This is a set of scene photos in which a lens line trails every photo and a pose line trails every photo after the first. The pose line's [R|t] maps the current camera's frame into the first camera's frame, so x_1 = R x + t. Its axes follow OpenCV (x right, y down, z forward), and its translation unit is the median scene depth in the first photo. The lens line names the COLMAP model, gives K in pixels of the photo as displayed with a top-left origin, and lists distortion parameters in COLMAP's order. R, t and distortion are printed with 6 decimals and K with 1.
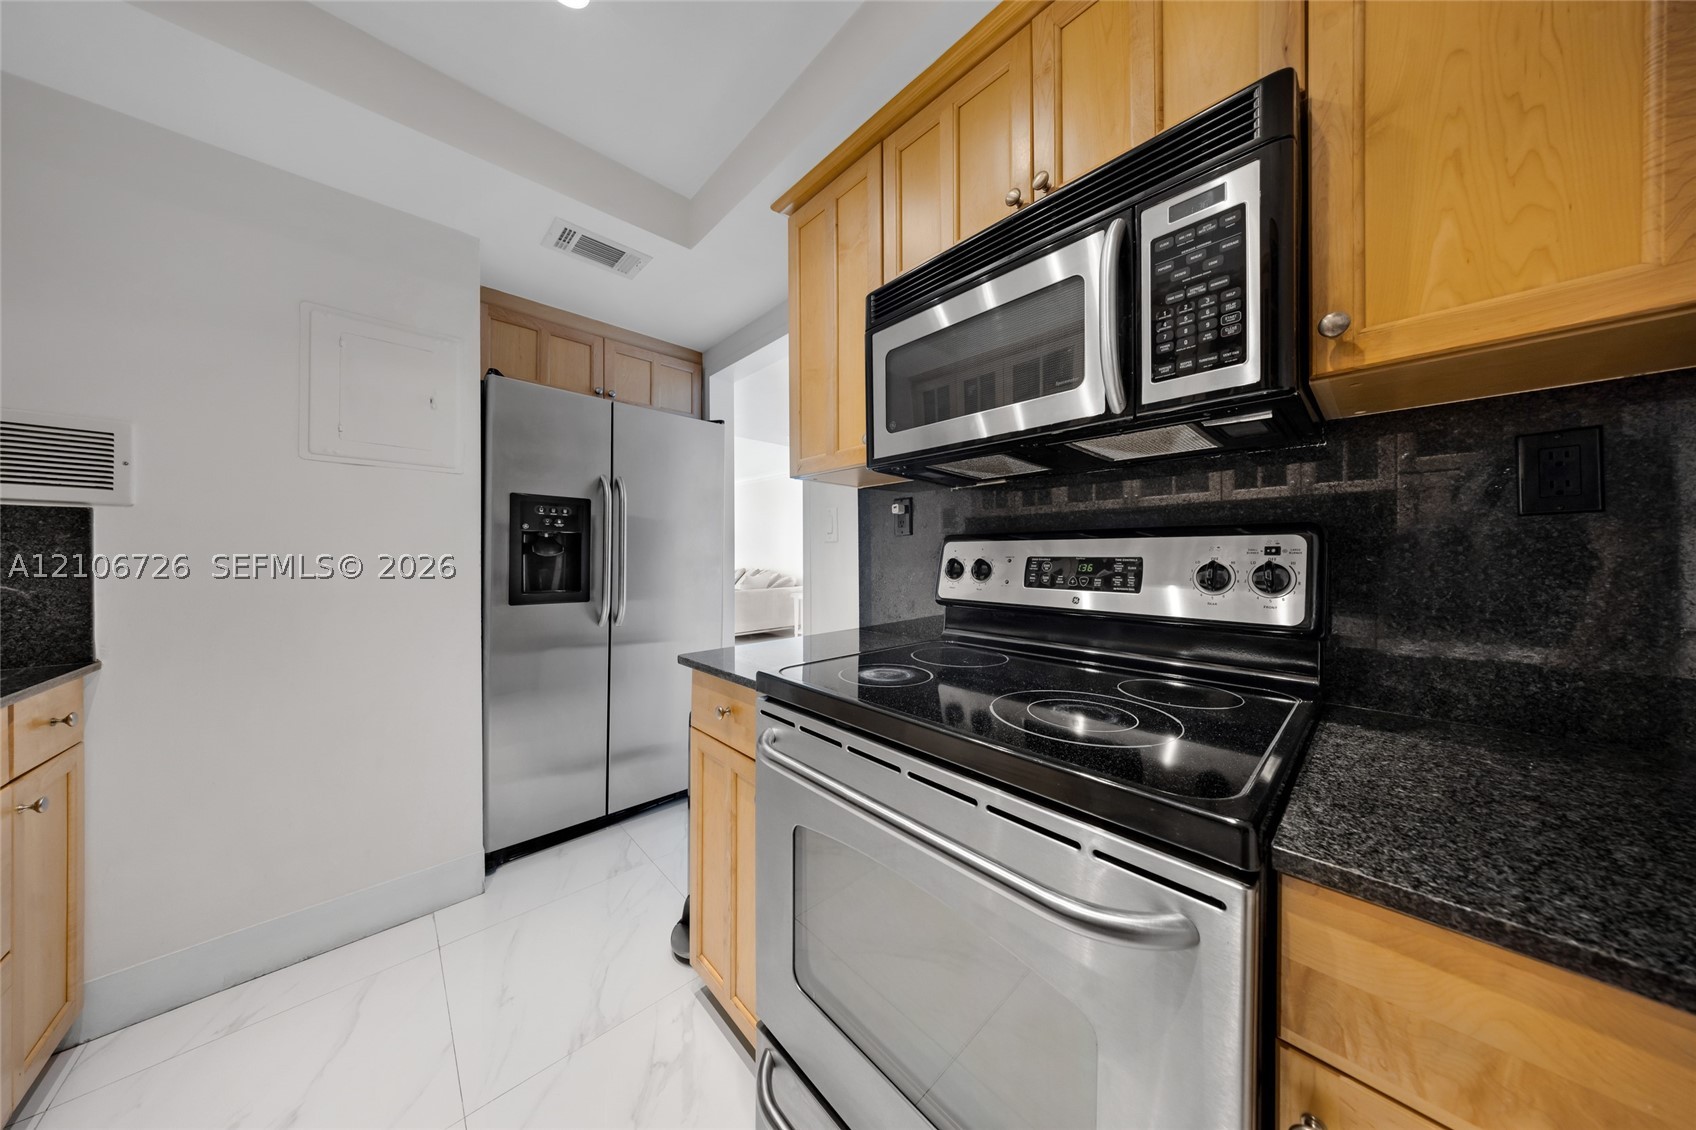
lens RADIAL K [[502.3, 0, 867.3], [0, 502.3, 559.7], [0, 0, 1]] dist [0.018420, -0.007820]
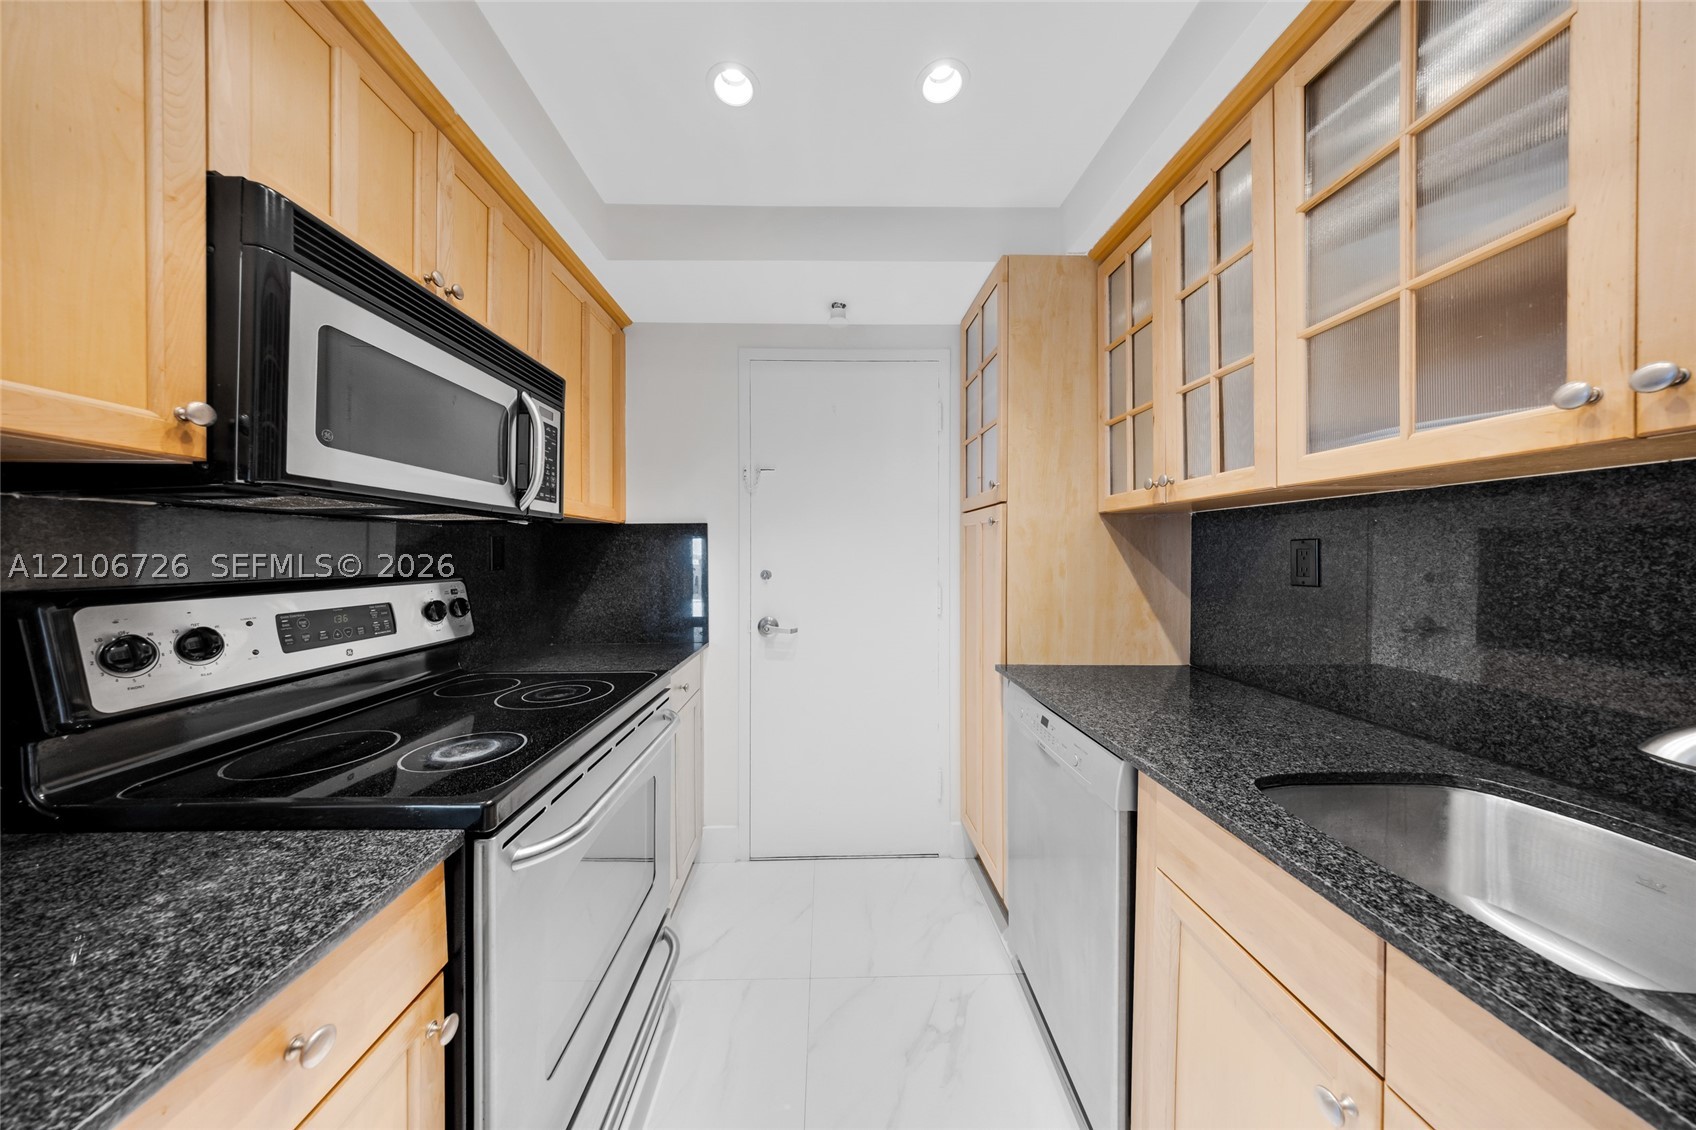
lens RADIAL K [[510.8, 0, 842.4], [0, 510.8, 557.9], [0, 0, 1]] dist [-0.001539, -0.000082]
pose [[-0.737425, -0.009783, 0.675358, -0.632317], [0.000315, 0.999890, 0.014828, -0.077169], [-0.675429, 0.011148, -0.737341, 0.711770]]
